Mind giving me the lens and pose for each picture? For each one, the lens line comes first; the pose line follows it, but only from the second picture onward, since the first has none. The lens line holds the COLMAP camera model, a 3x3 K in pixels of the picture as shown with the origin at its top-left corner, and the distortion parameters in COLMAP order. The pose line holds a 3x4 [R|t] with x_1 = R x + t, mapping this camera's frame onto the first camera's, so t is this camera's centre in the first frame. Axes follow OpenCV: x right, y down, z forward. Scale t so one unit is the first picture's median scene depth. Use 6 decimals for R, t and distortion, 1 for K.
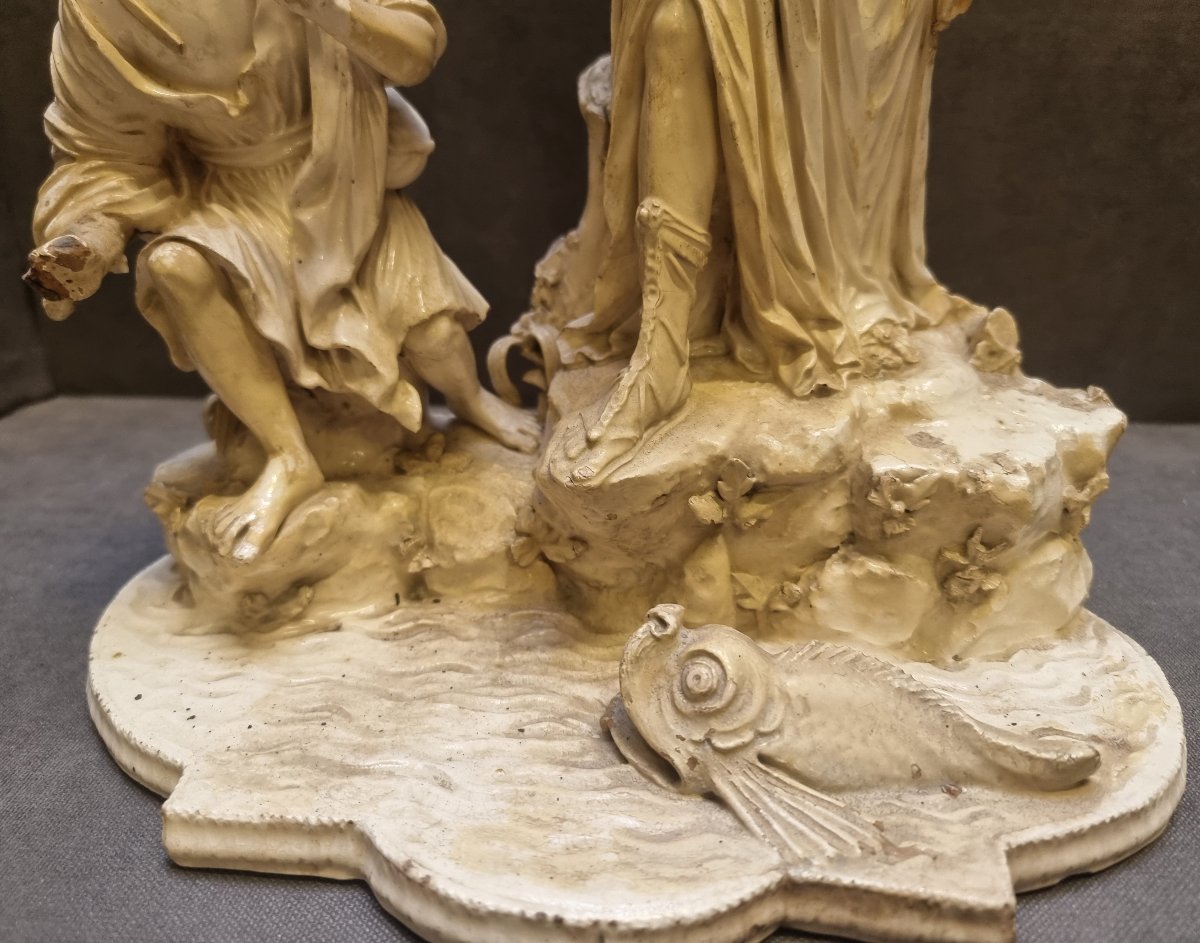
lens RADIAL K [[883.1, 0, 594.2], [0, 883.1, 471.5], [0, 0, 1]] dist [0.008080, -0.021188]
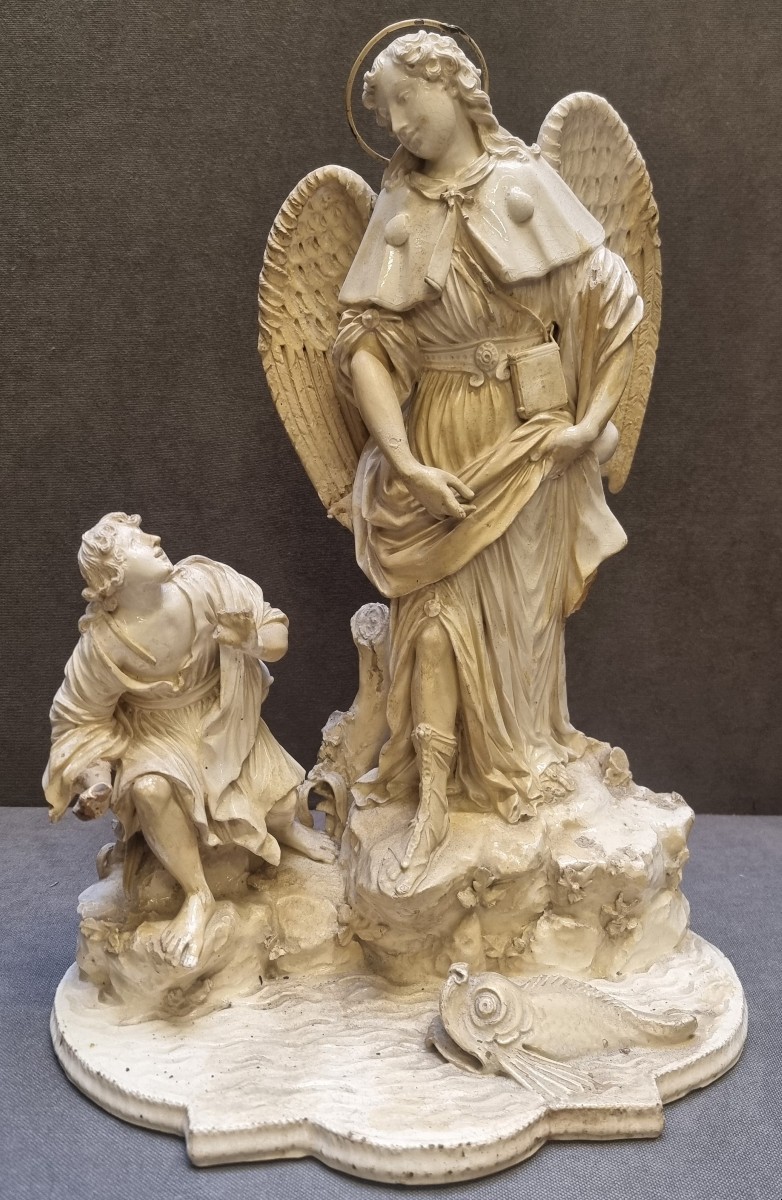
lens RADIAL K [[1018.8, 0, 391.6], [0, 1018.8, 602.0], [0, 0, 1]] dist [0.039145, -0.033255]
pose [[0.977519, -0.055237, 0.203485, -0.374839], [0.088327, 0.983591, -0.157314, -0.218569], [-0.191456, 0.171751, 0.966357, -0.936073]]
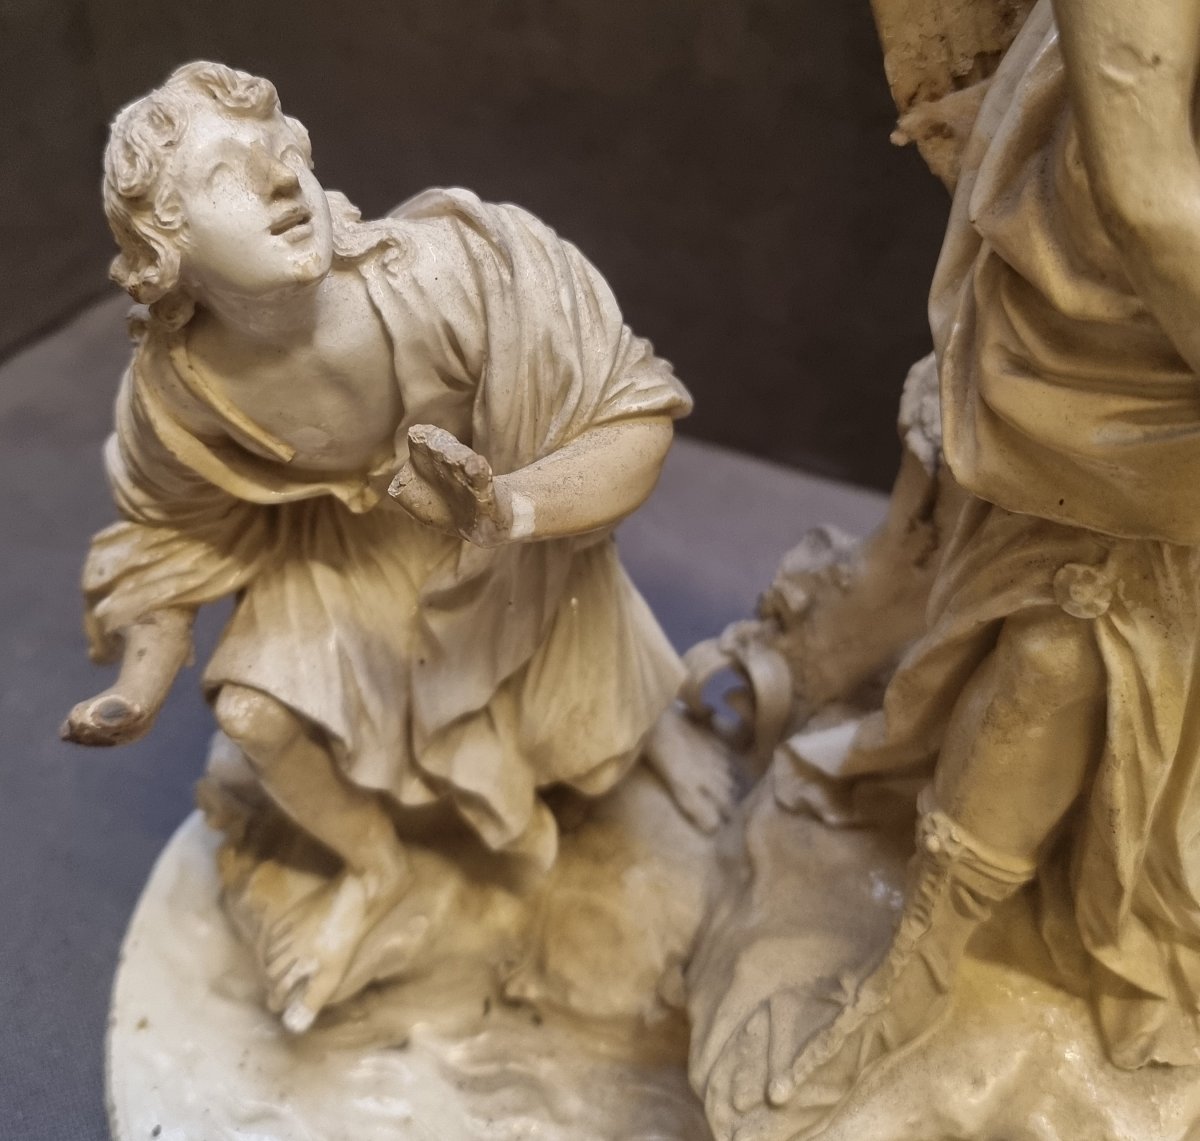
lens RADIAL K [[1268.5, 0, 526.5], [0, 1268.5, 414.2], [0, 0, 1]] dist [-0.003015, 0.000000]
pose [[0.950618, 0.226144, -0.212567, -0.089465], [-0.165602, 0.948837, 0.268856, -0.724067], [0.262491, -0.220378, 0.939432, 0.132018]]
